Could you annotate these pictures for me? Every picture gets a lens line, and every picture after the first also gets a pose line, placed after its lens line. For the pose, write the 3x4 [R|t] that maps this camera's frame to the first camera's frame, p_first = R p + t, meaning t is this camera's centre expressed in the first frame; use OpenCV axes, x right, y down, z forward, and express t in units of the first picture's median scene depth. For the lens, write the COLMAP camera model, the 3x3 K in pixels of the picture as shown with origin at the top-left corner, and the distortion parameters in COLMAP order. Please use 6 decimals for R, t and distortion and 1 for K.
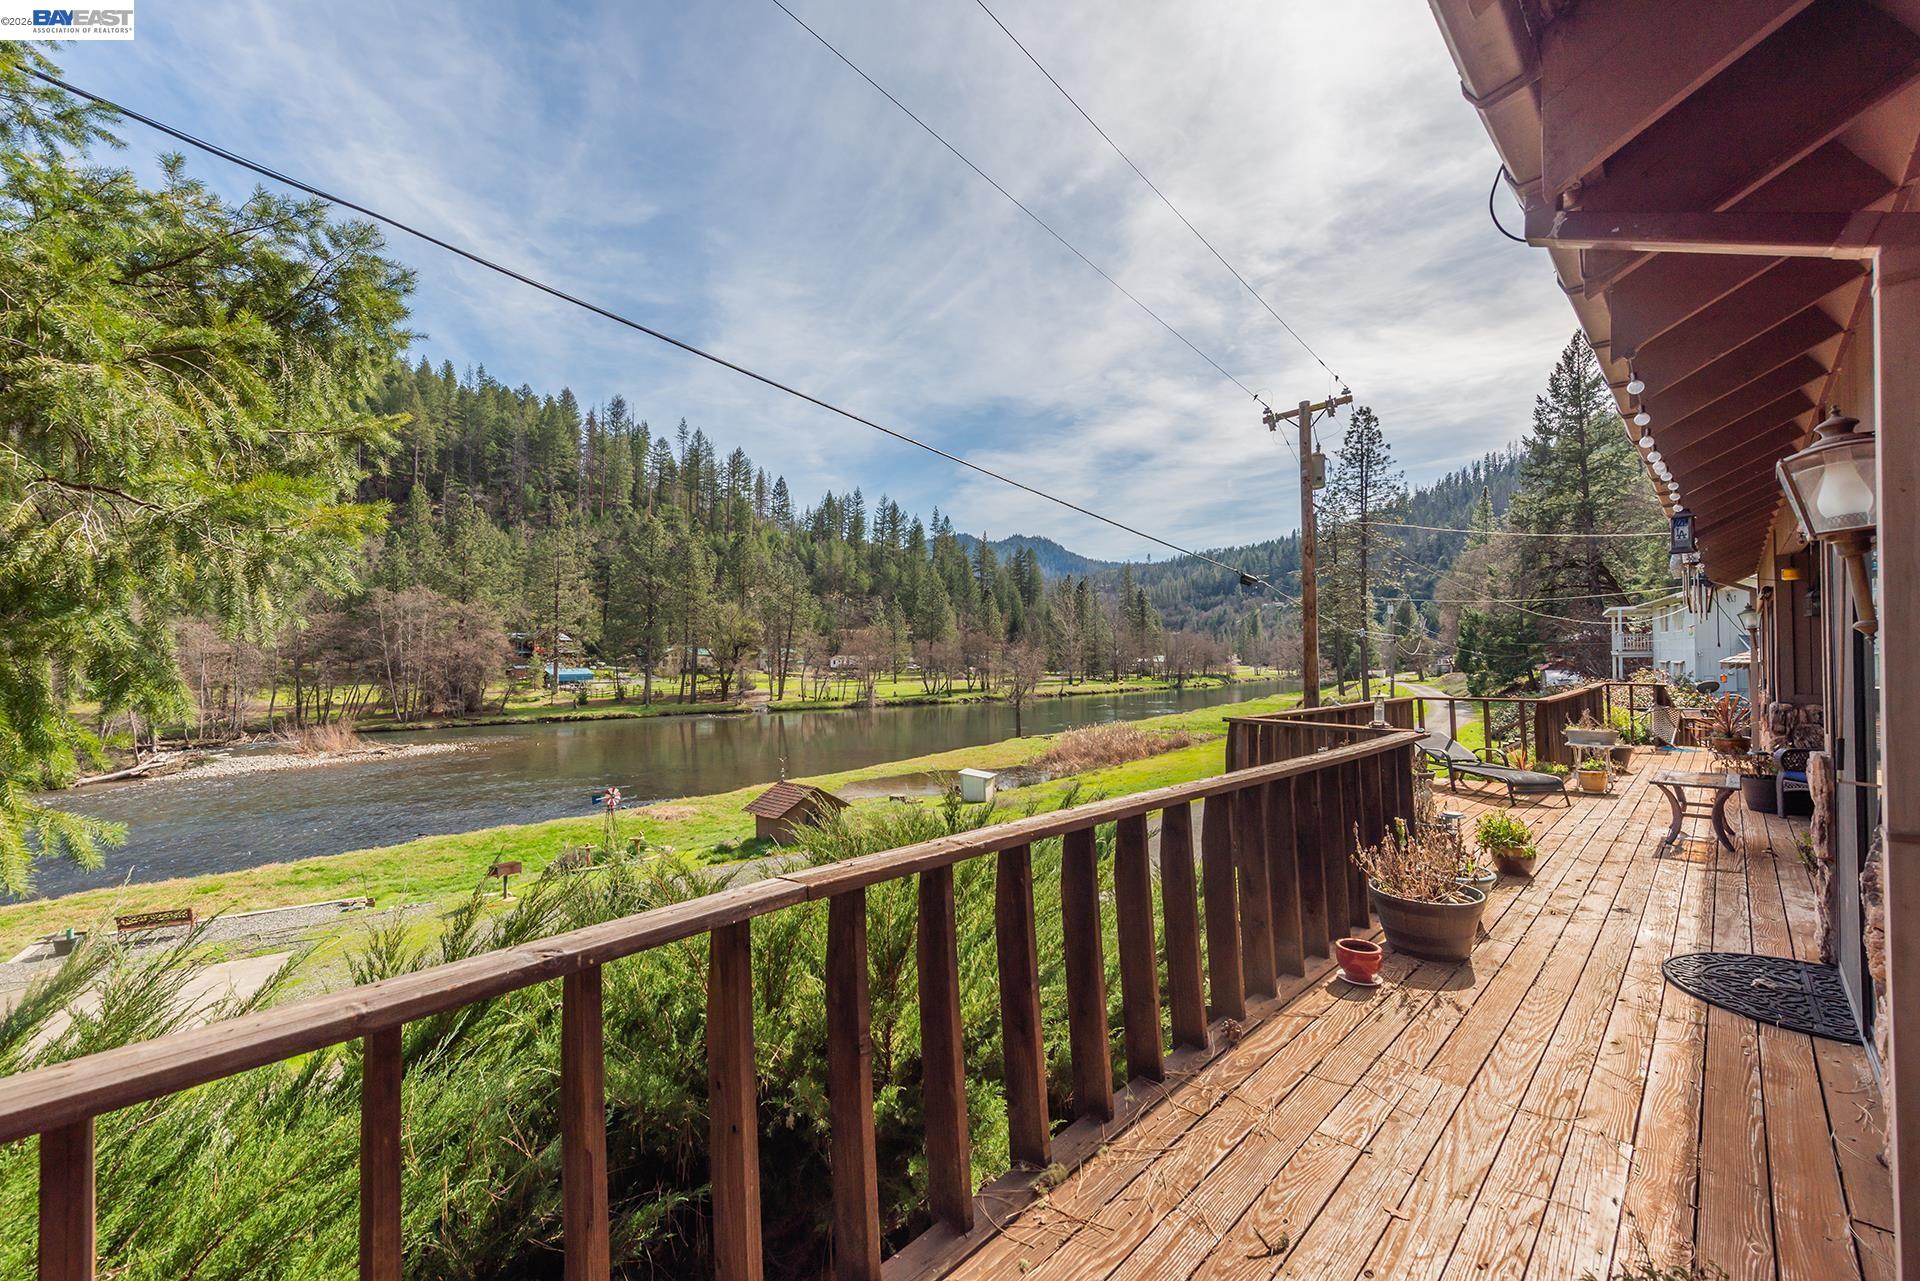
lens RADIAL K [[749.2, 0, 960.8], [0, 749.2, 646.2], [0, 0, 1]] dist [0.018353, -0.006297]
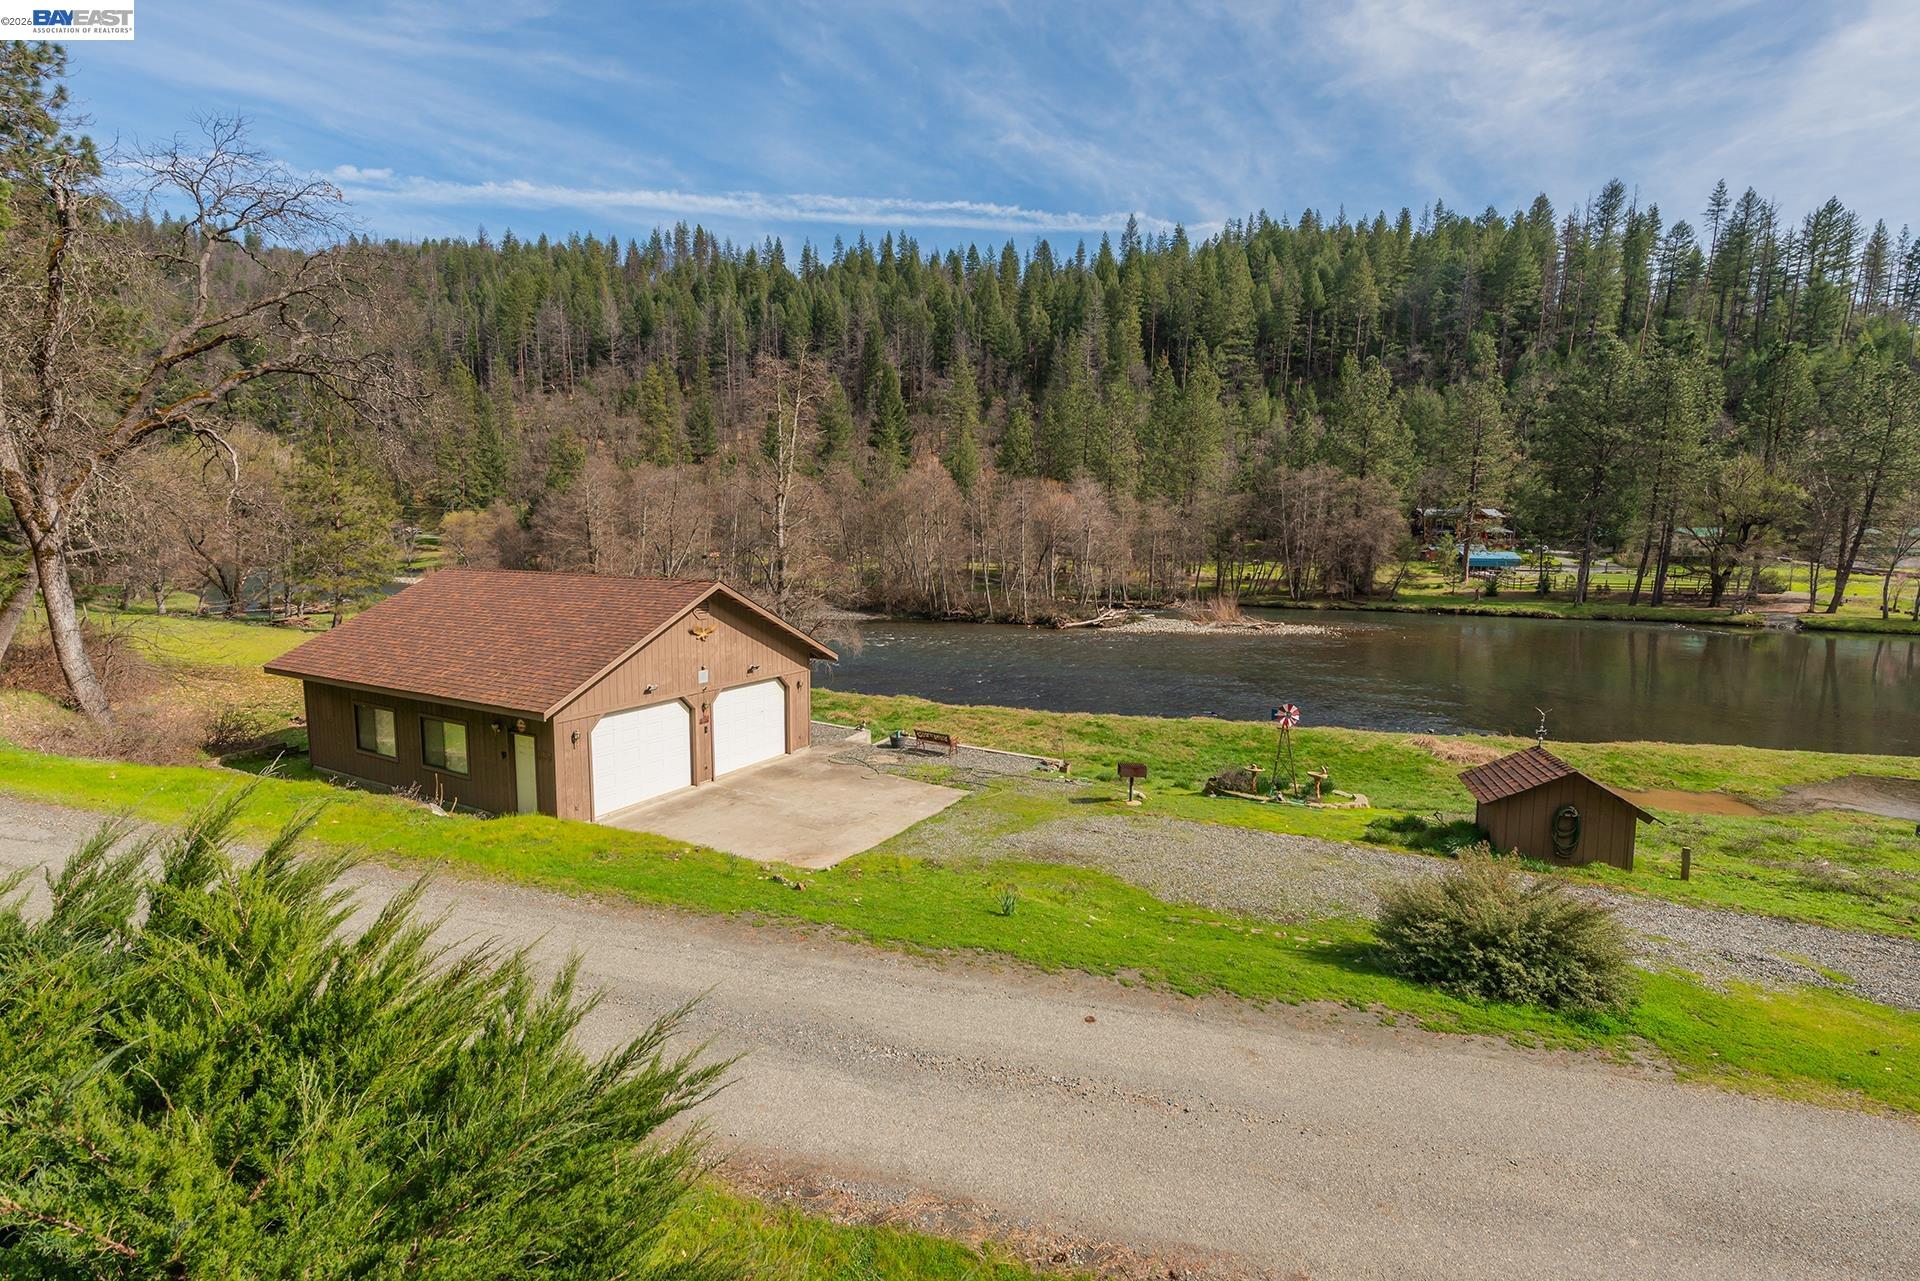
lens RADIAL K [[833.2, 0, 960.2], [0, 833.2, 634.1], [0, 0, 1]] dist [0.018249, -0.008410]
pose [[0.472884, 0.113734, -0.873753, 0.023907], [0.000230, 0.991618, 0.129201, 0.000391], [0.881125, -0.061298, 0.468894, 0.053425]]
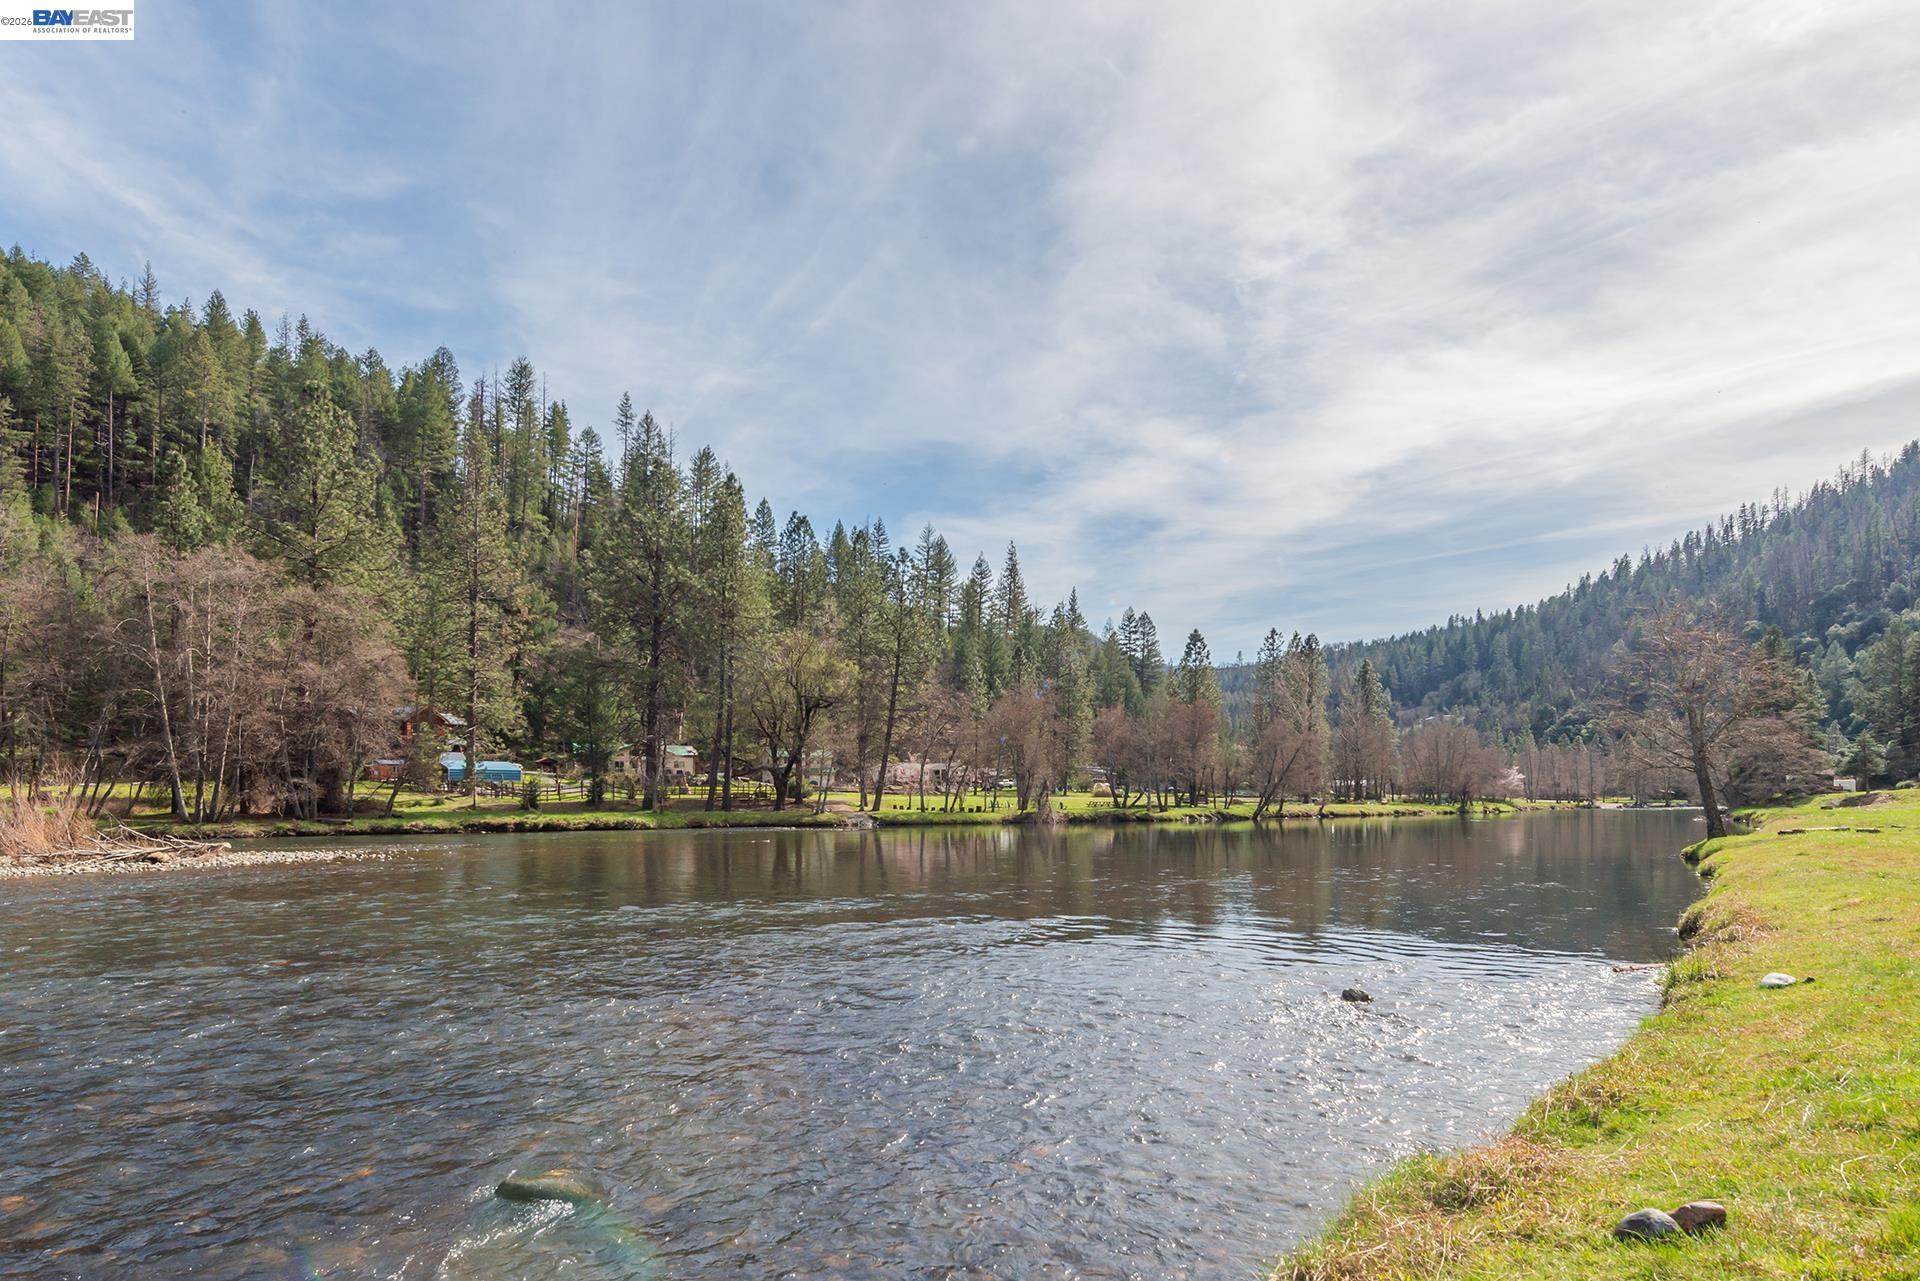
lens RADIAL K [[1038.1, 0, 973.2], [0, 1038.1, 790.5], [0, 0, 1]] dist [0.005503, -0.000189]
pose [[0.999822, 0.006579, 0.017667, -0.183812], [-0.006686, 0.999960, 0.005985, 0.052255], [-0.017627, -0.006102, 0.999826, 0.237452]]
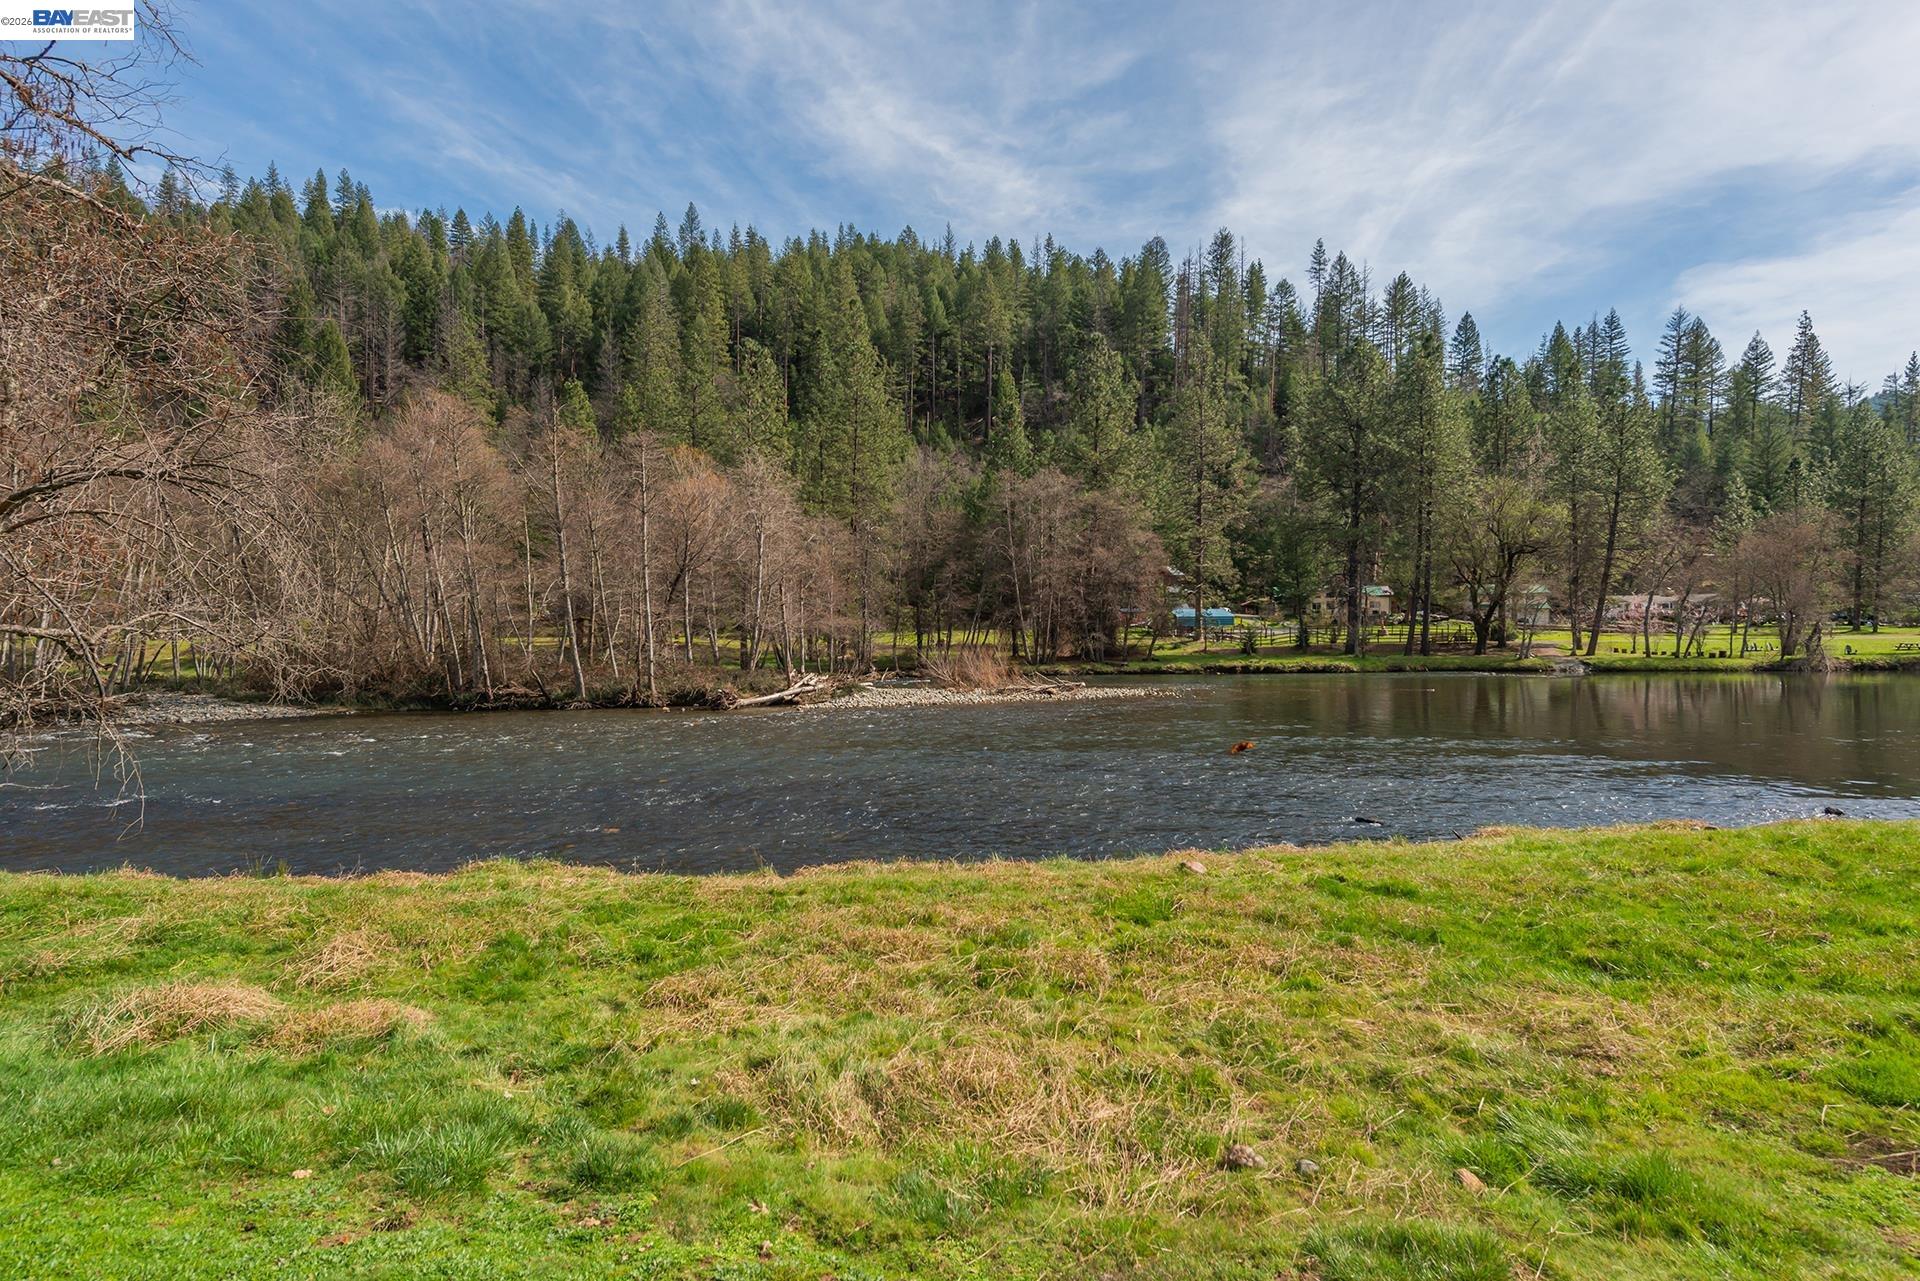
lens RADIAL K [[1060.4, 0, 960.0], [0, 1060.4, 640.5], [0, 0, 1]] dist [0.035422, -0.023590]
pose [[0.810520, 0.005606, -0.585684, -0.159277], [0.009678, 0.999689, 0.022963, 0.039977], [0.585631, -0.024280, 0.810214, 0.122058]]
